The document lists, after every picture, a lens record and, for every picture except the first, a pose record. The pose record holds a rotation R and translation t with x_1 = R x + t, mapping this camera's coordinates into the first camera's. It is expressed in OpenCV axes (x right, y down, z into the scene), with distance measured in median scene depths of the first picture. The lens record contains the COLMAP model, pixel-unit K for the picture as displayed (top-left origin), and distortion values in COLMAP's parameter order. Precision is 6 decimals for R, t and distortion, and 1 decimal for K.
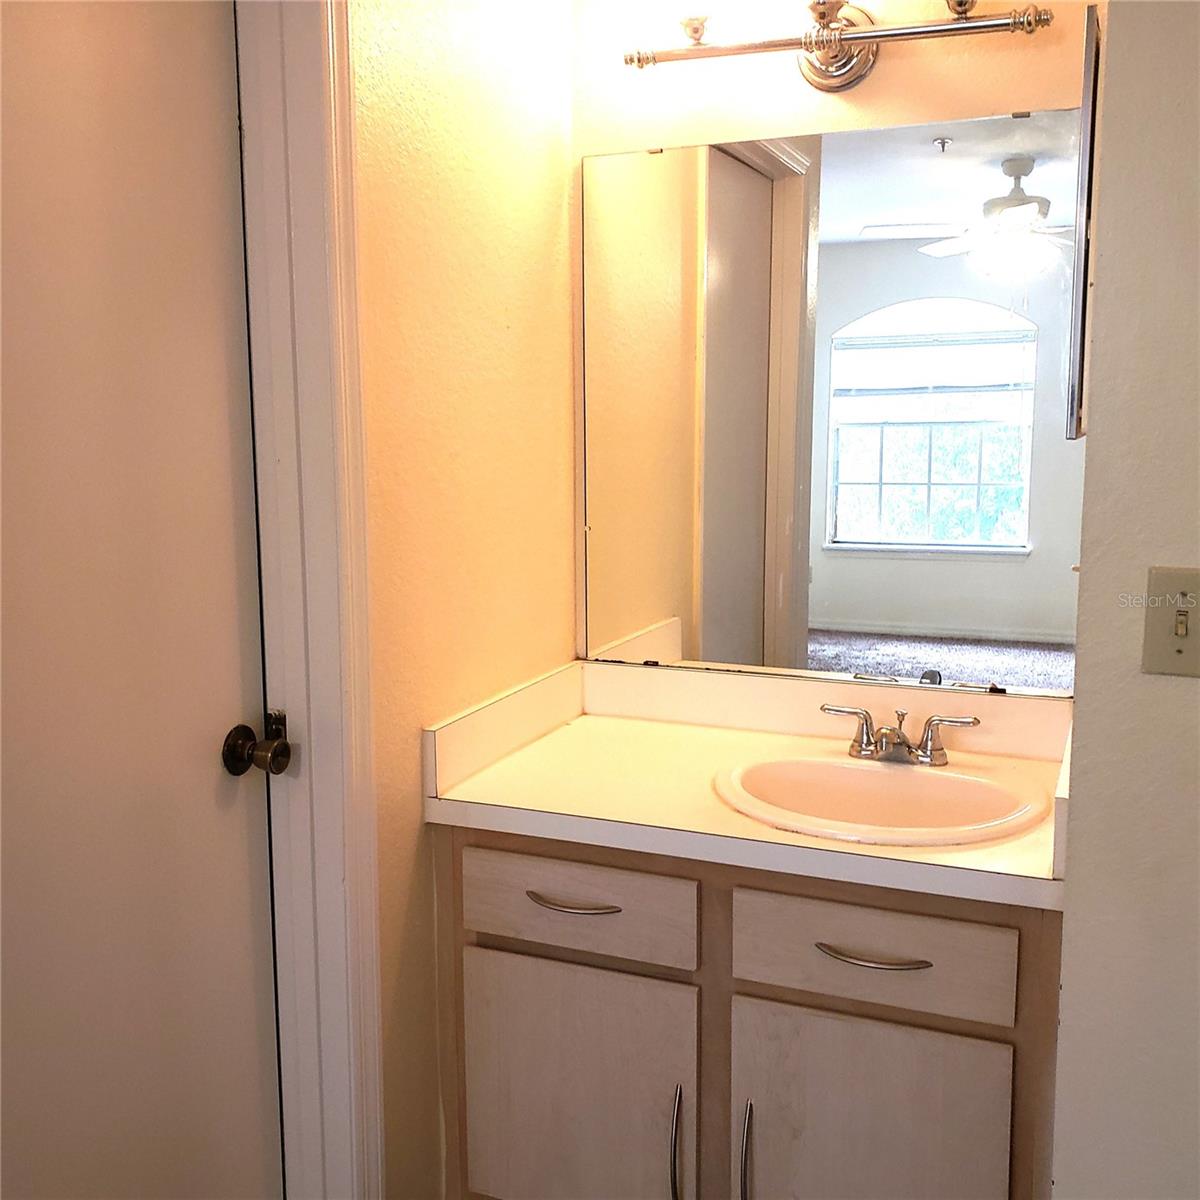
lens RADIAL K [[1286.7, 0, 564.3], [0, 1286.7, 590.4], [0, 0, 1]] dist [0.008008, -0.018579]
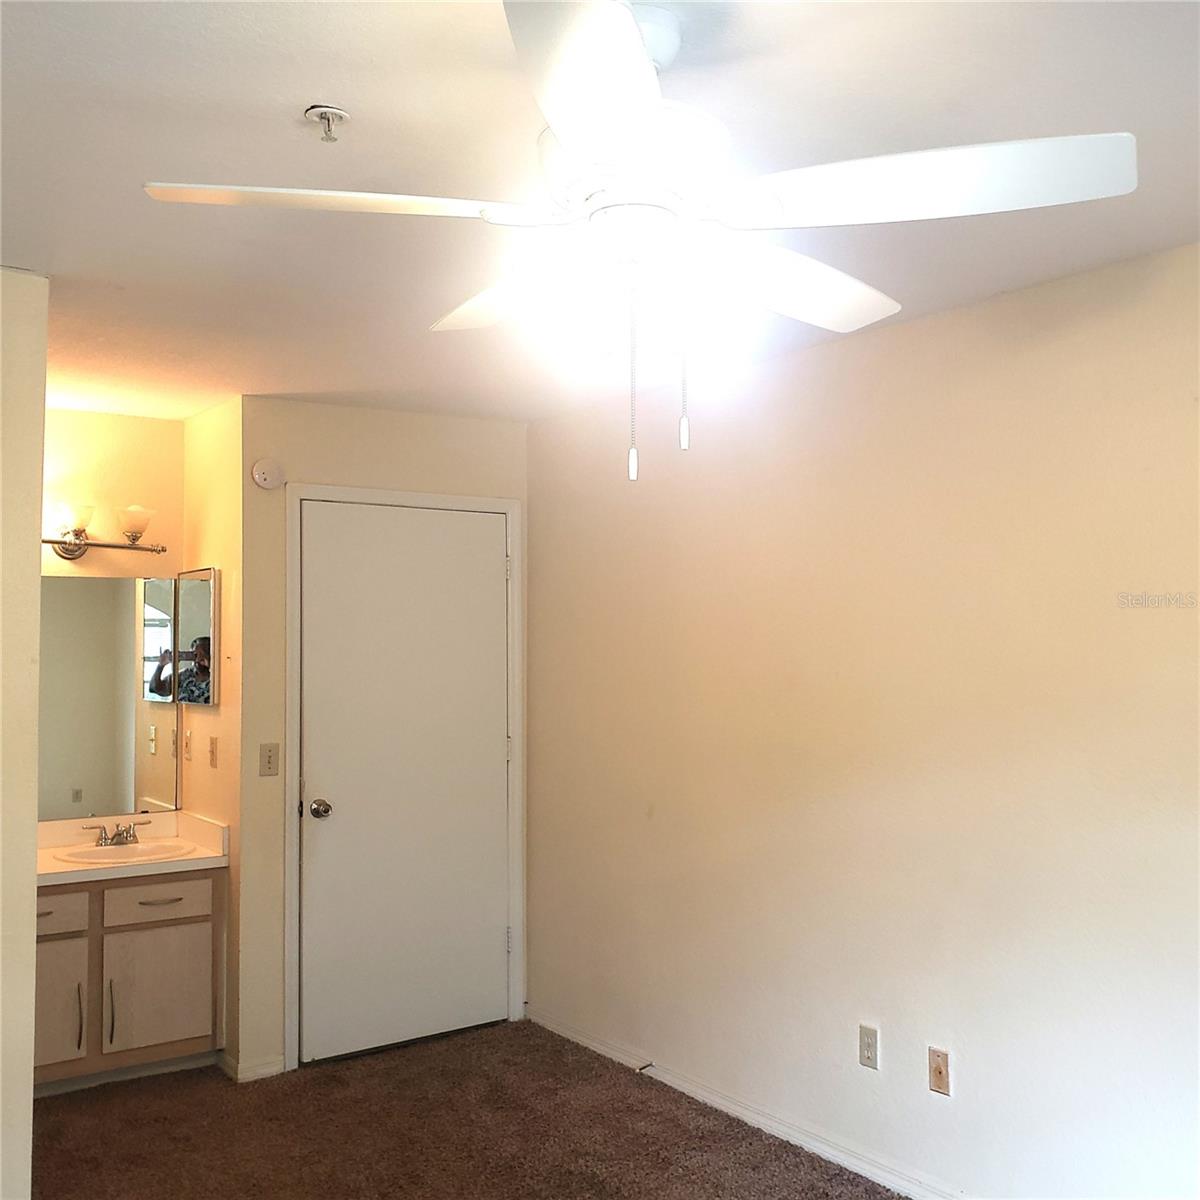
lens RADIAL K [[1299.5, 0, 600.0], [0, 1299.5, 600.0], [0, 0, 1]] dist [0.001016, 0.055274]
pose [[0.513157, 0.038799, 0.857417, -1.427139], [0.122026, 0.985532, -0.117628, 0.083725], [-0.849576, 0.164989, 0.500998, -1.073277]]
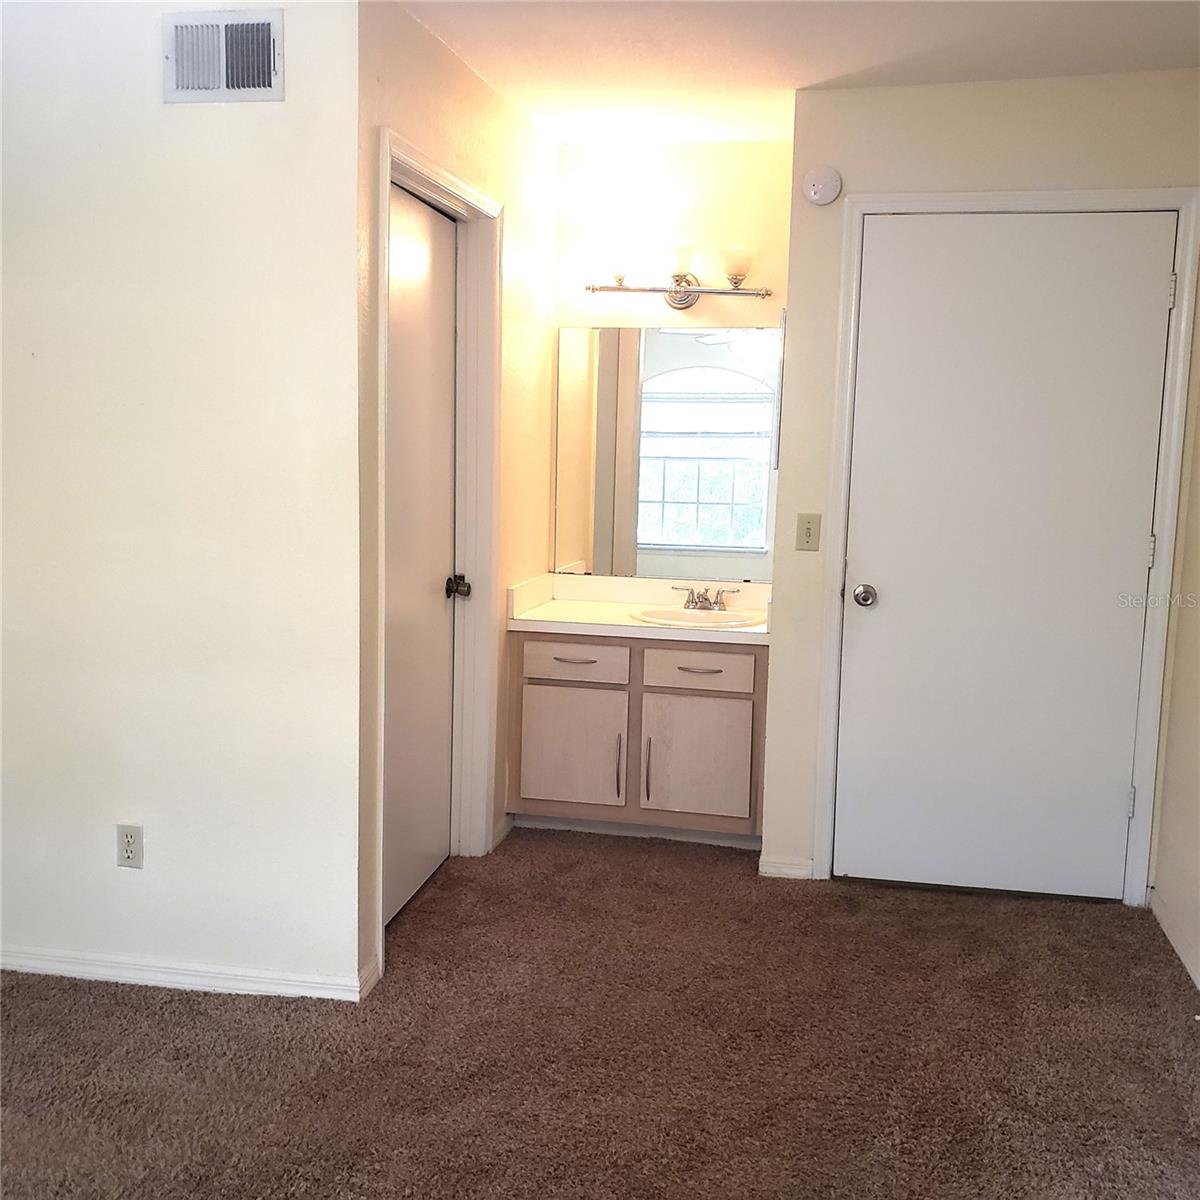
lens RADIAL K [[1270.6, 0, 602.0], [0, 1270.6, 609.7], [0, 0, 1]] dist [0.205505, -0.563758]
pose [[0.977078, 0.007747, 0.212740, -0.426111], [-0.006762, 0.999963, -0.005357, 0.155814], [-0.212774, 0.003796, 0.977094, -1.242850]]
